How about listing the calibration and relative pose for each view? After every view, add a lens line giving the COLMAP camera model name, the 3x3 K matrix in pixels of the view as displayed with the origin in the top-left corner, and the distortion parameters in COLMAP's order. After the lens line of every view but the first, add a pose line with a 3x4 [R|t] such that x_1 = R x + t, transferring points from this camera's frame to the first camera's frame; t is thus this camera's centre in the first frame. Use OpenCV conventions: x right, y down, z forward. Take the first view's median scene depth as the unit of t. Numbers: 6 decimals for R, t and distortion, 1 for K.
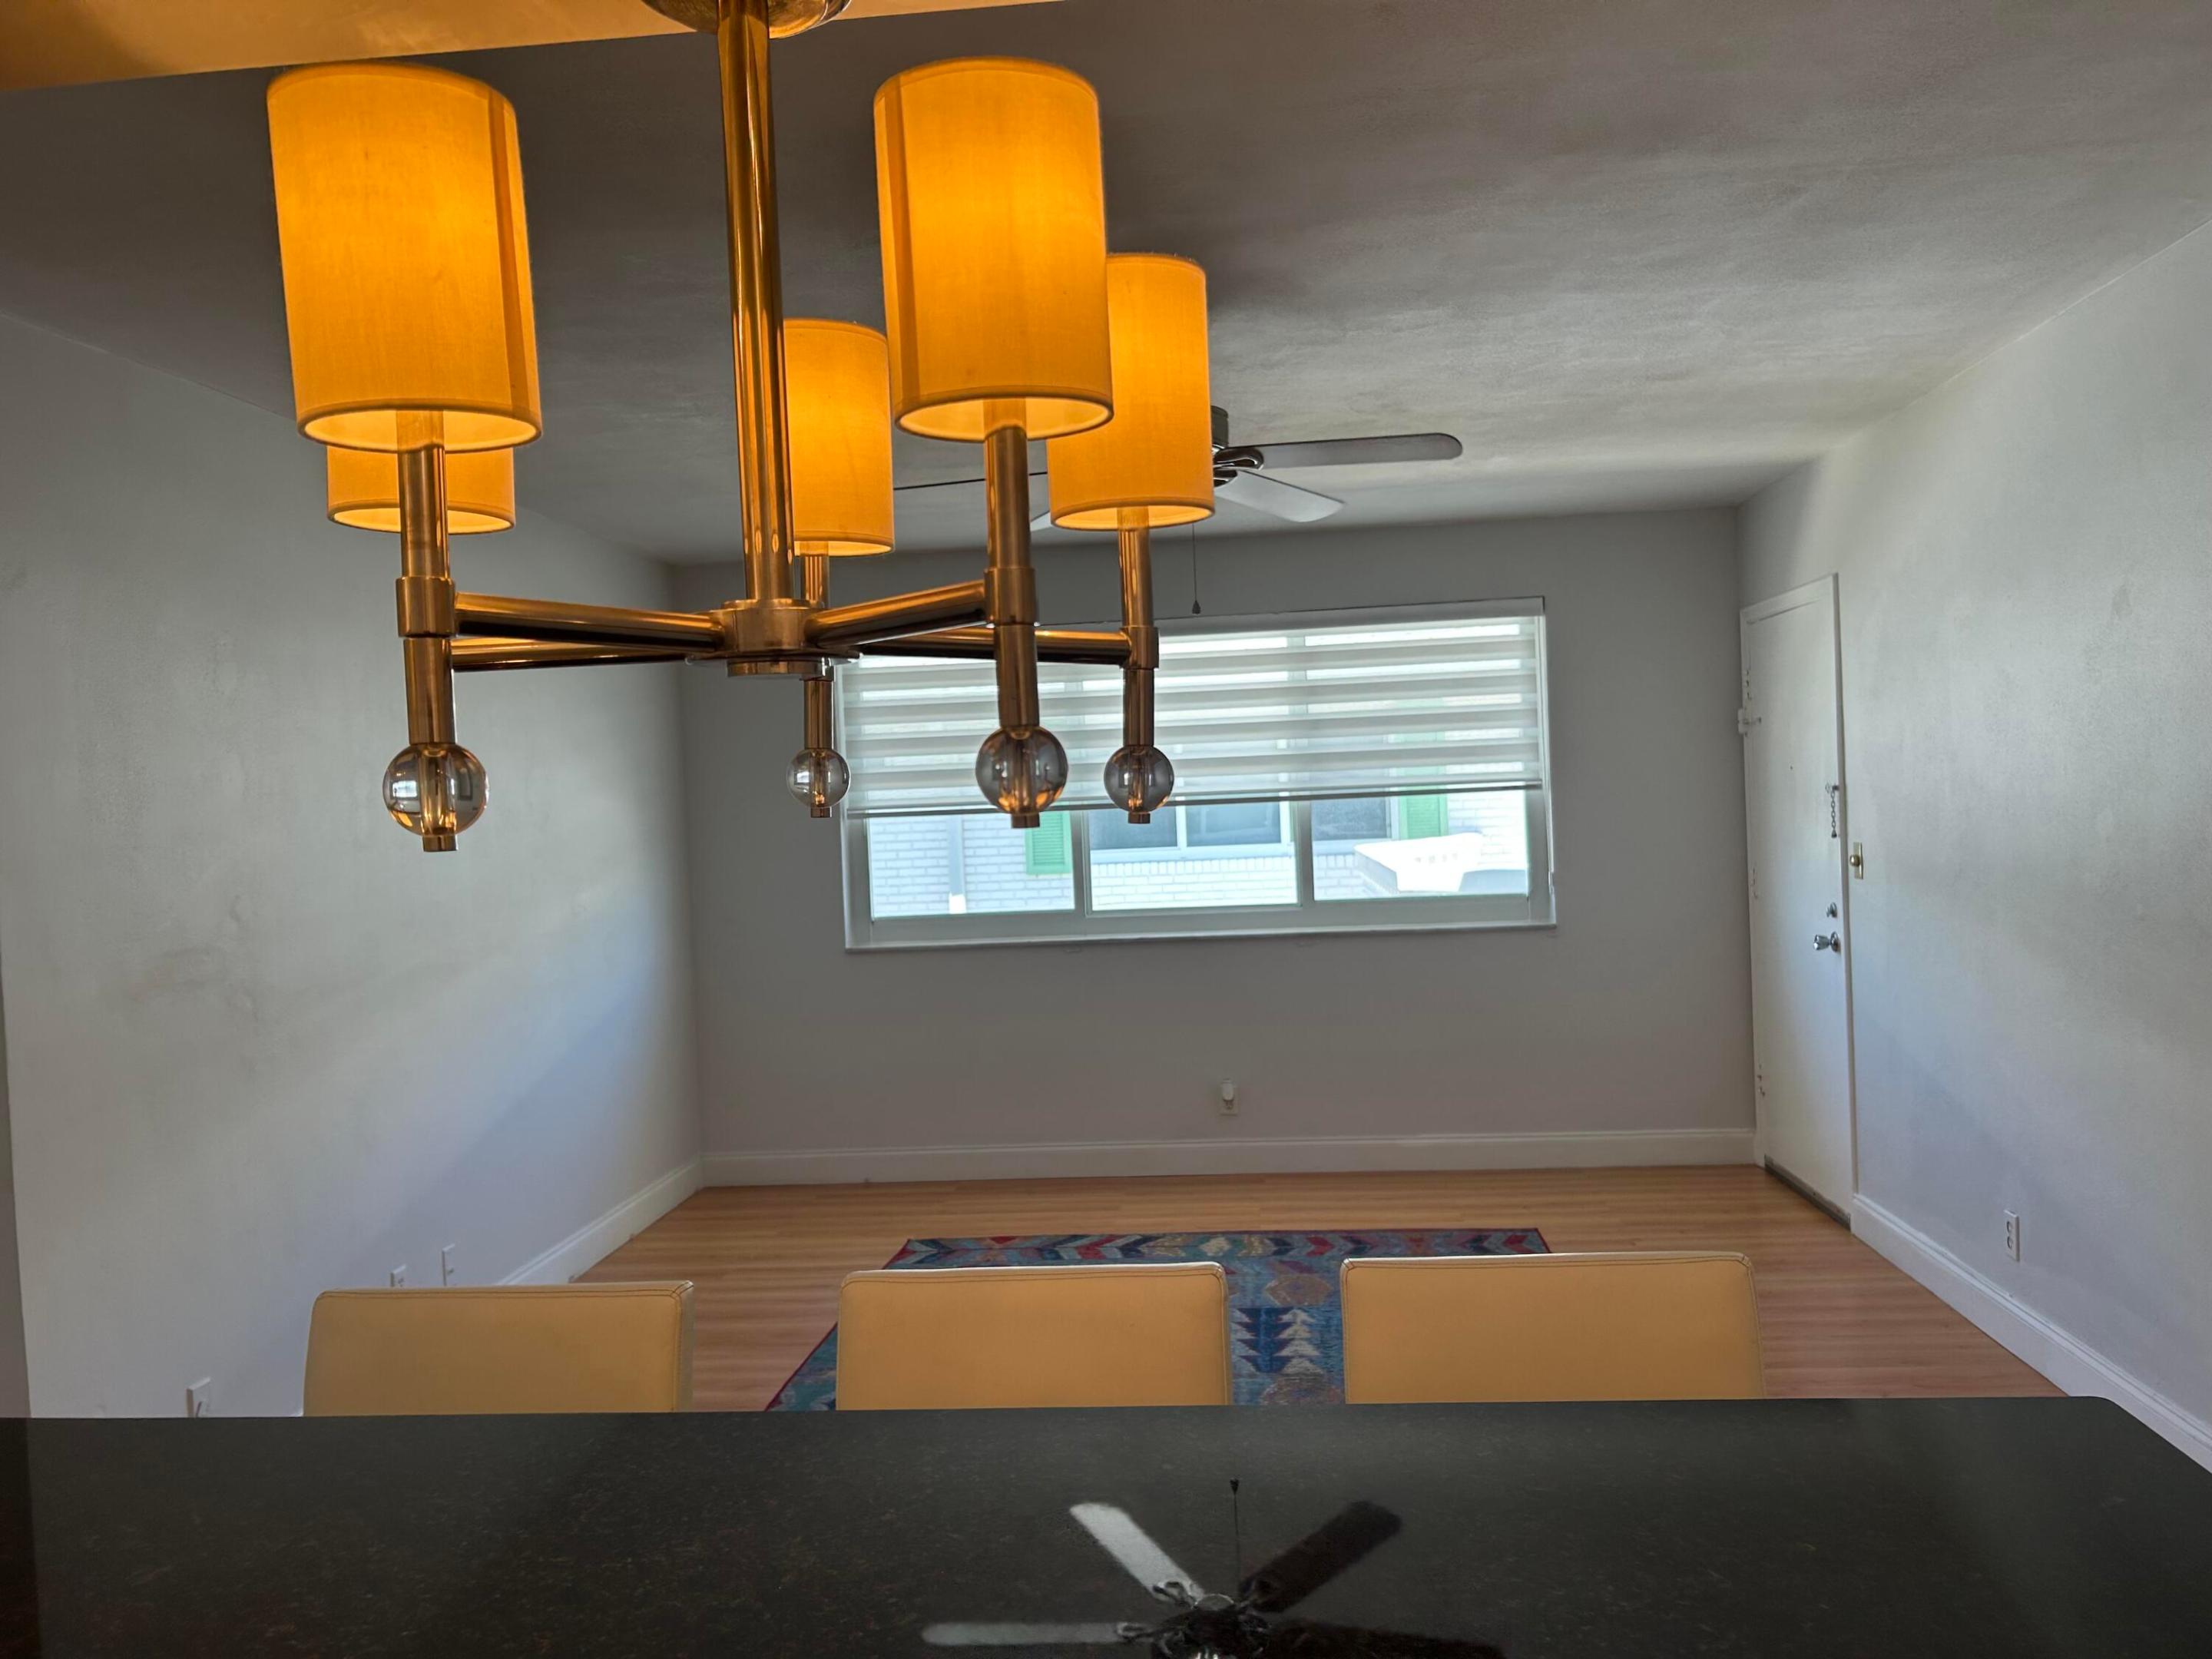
lens RADIAL K [[1647.9, 0, 1115.9], [0, 1647.9, 826.3], [0, 0, 1]] dist [0.095315, -0.124593]
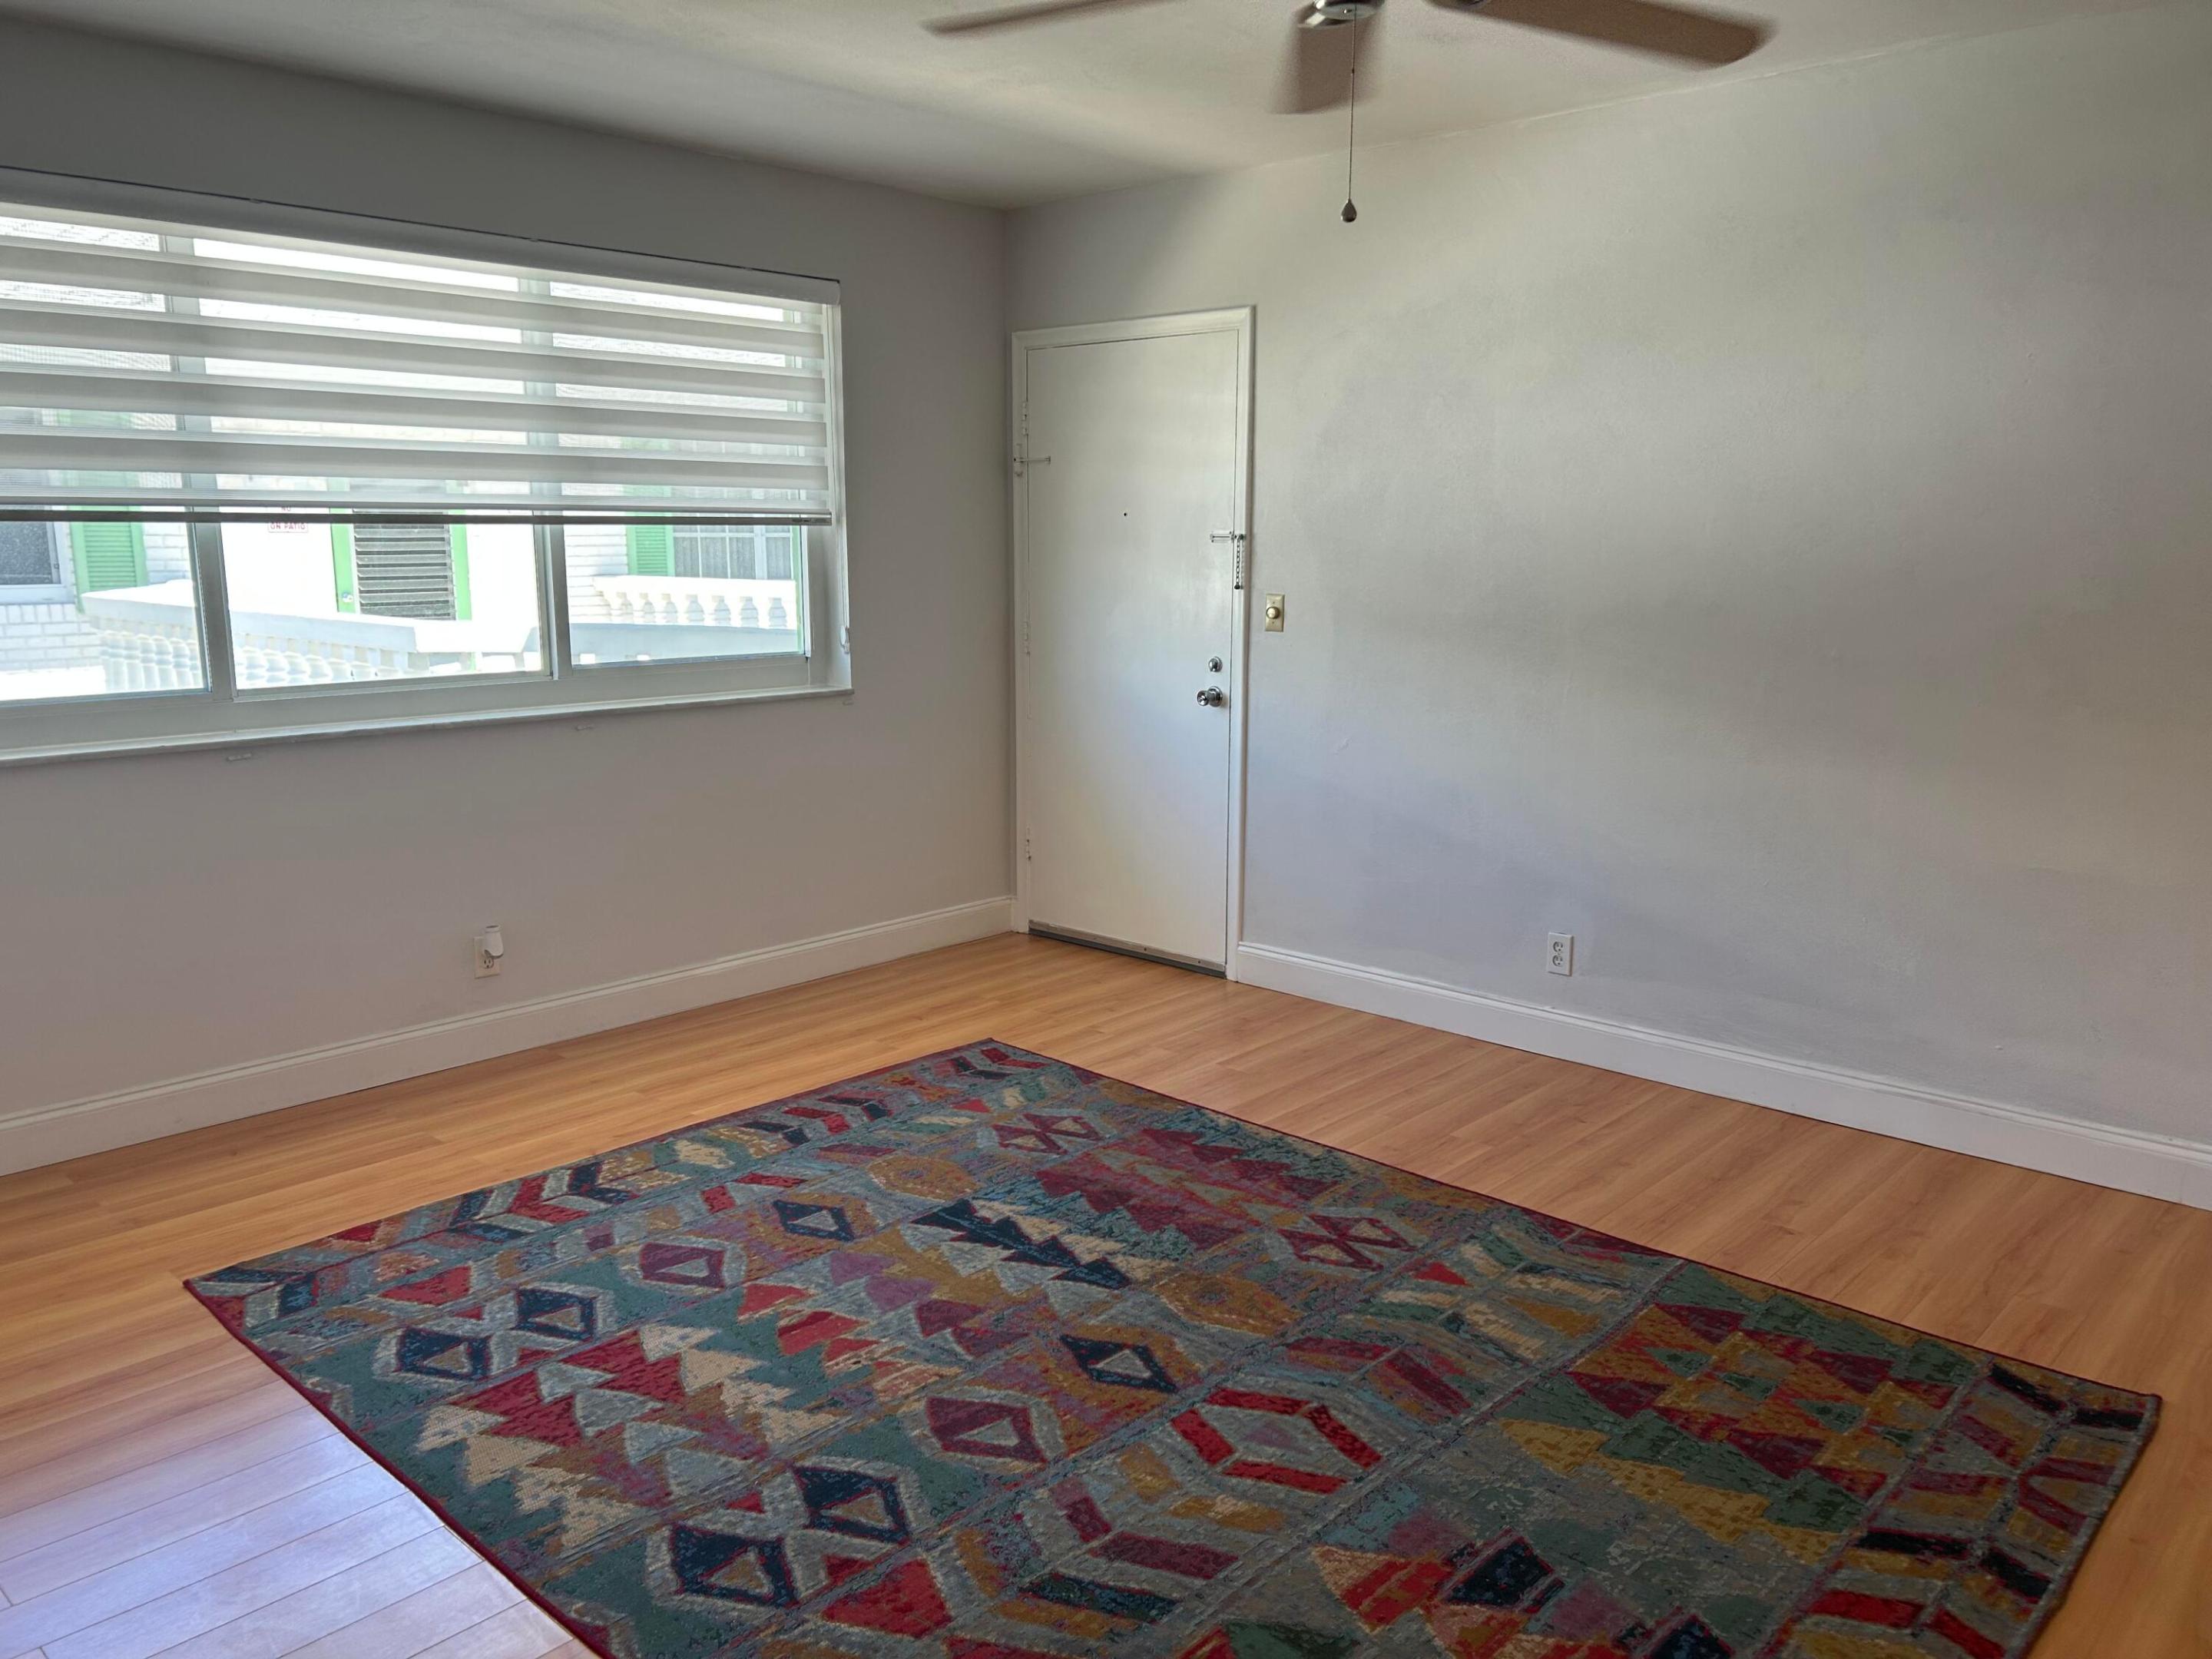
lens RADIAL K [[1638.7, 0, 1100.5], [0, 1638.7, 862.9], [0, 0, 1]] dist [0.067608, -0.086583]
pose [[0.612386, -0.114081, 0.782284, -0.321815], [-0.017500, 0.987335, 0.157683, 0.012143], [-0.790365, -0.110253, 0.602634, 0.384124]]
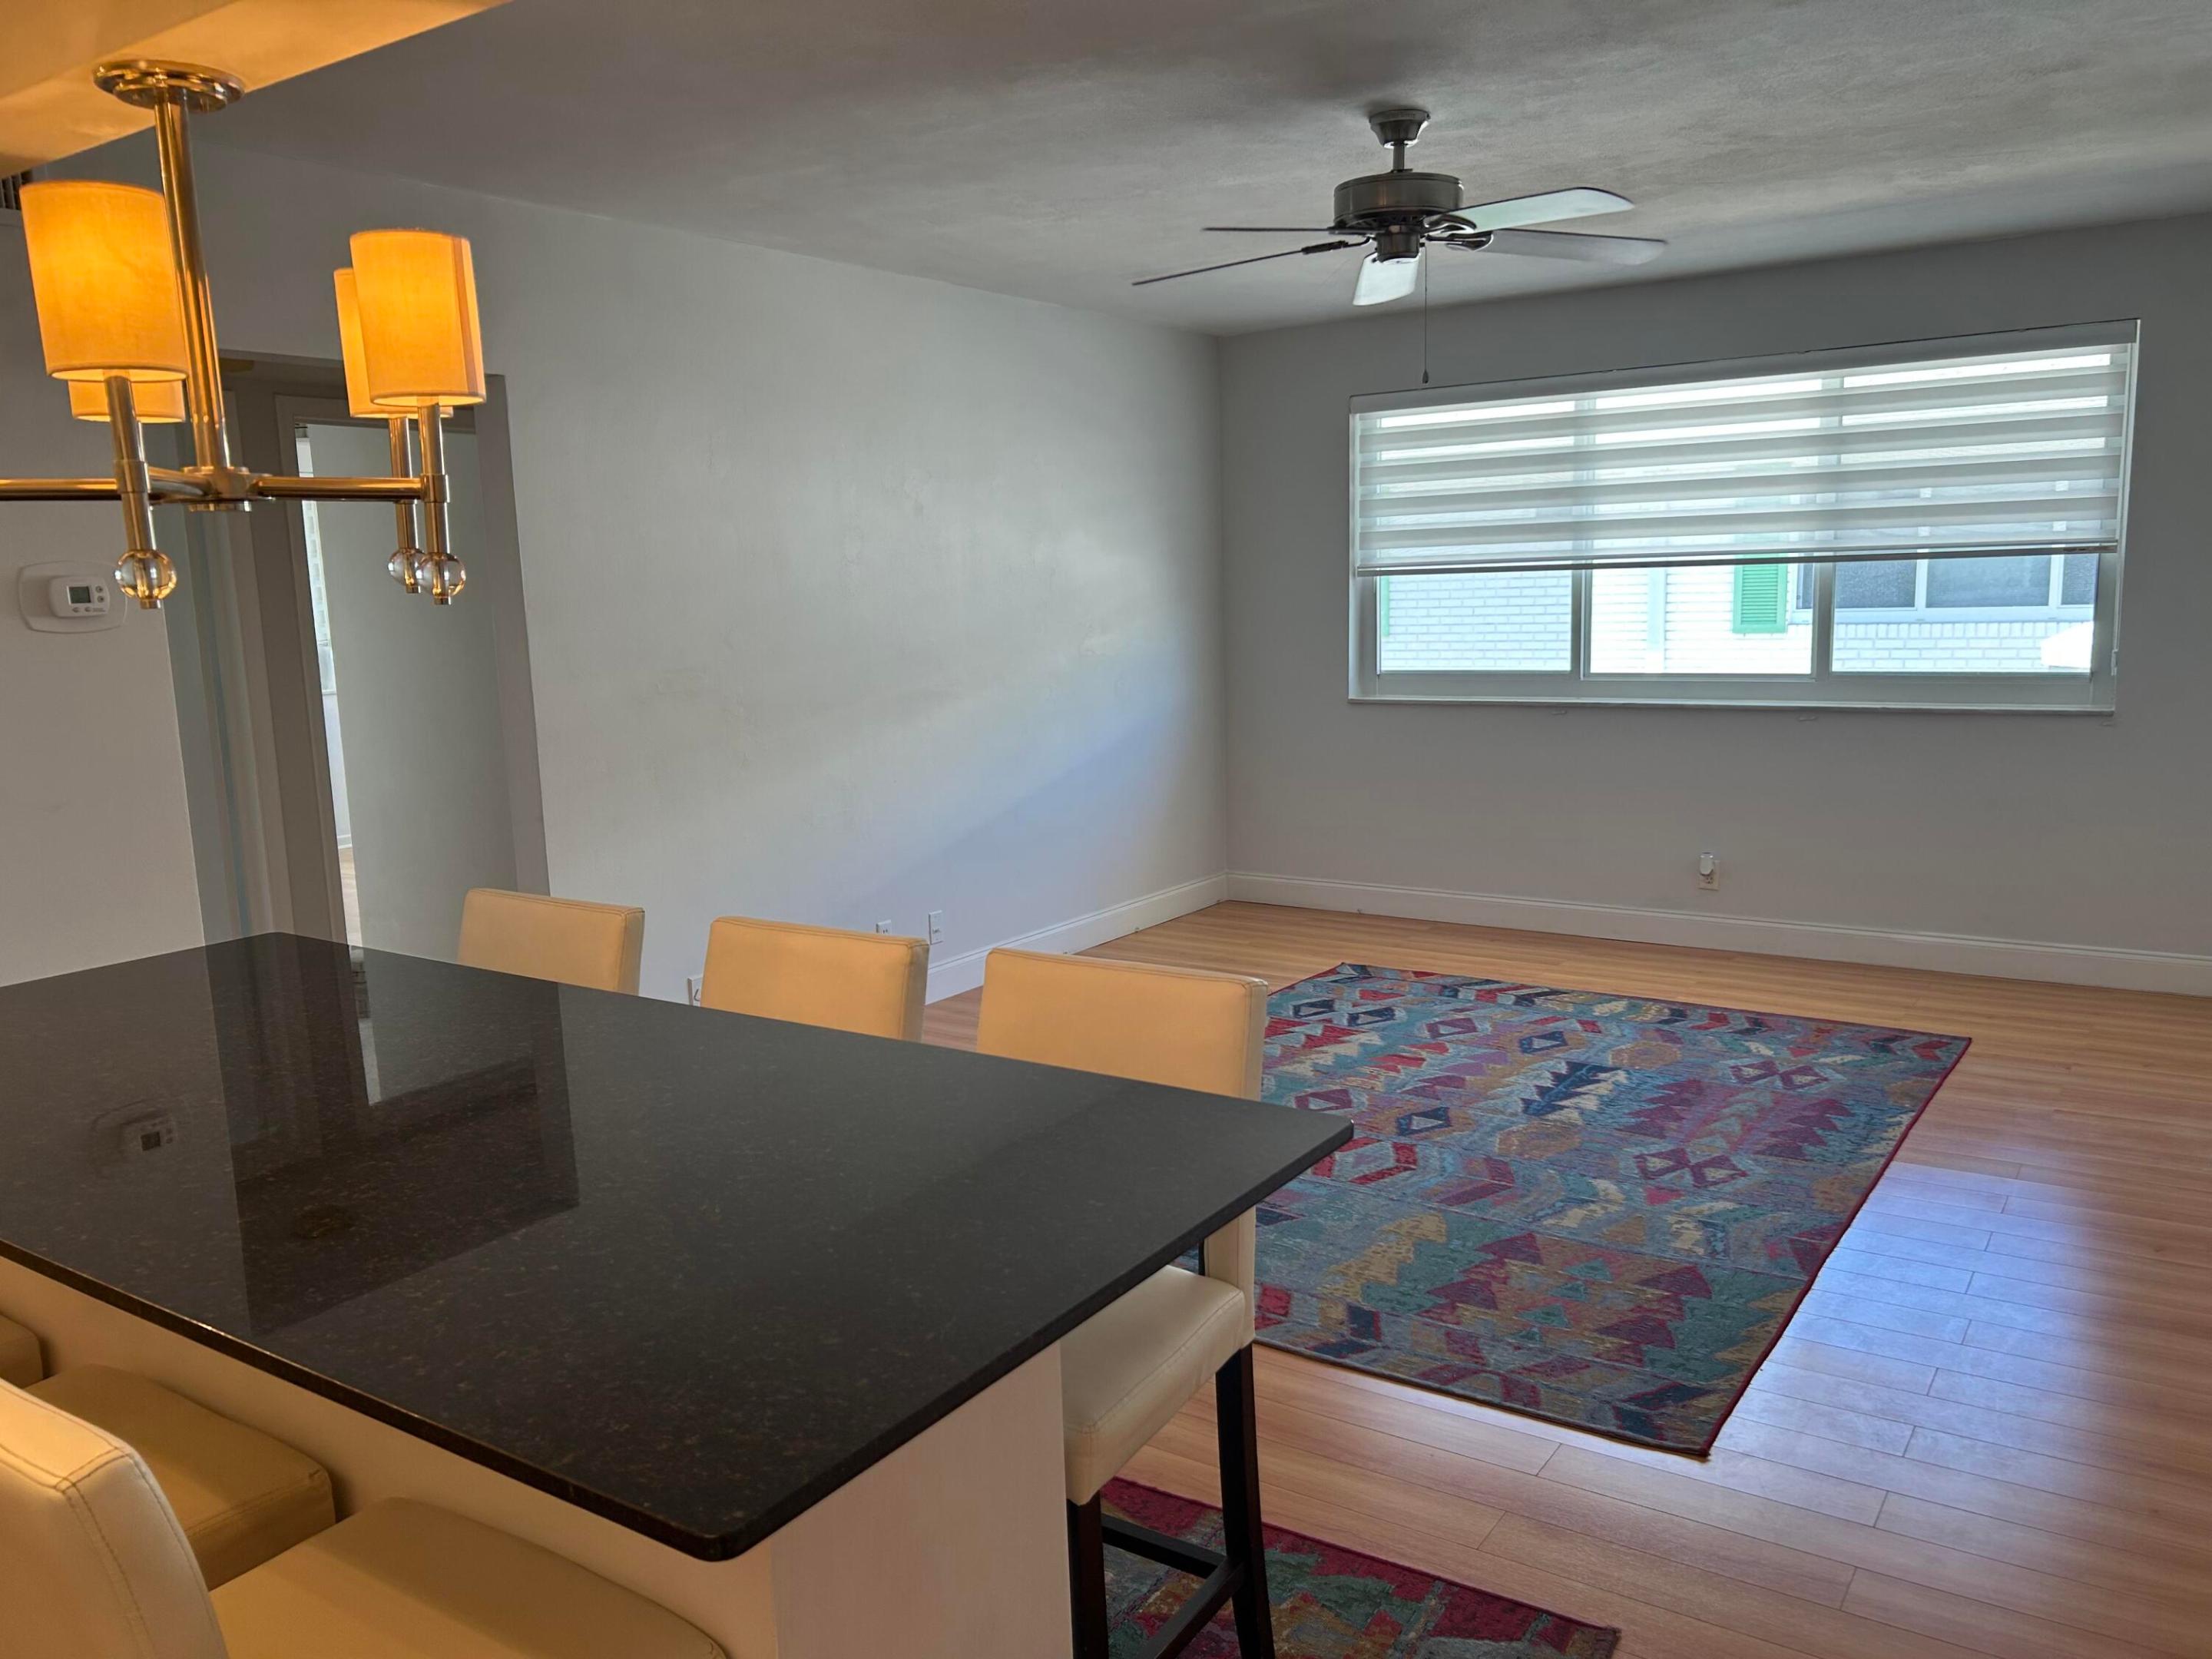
lens RADIAL K [[1647.9, 0, 1115.9], [0, 1647.9, 826.3], [0, 0, 1]] dist [0.095315, -0.124593]
pose [[0.874270, 0.089955, -0.477032, 0.232674], [-0.016763, 0.987689, 0.155528, -0.008867], [0.485150, -0.127977, 0.865015, -0.013353]]
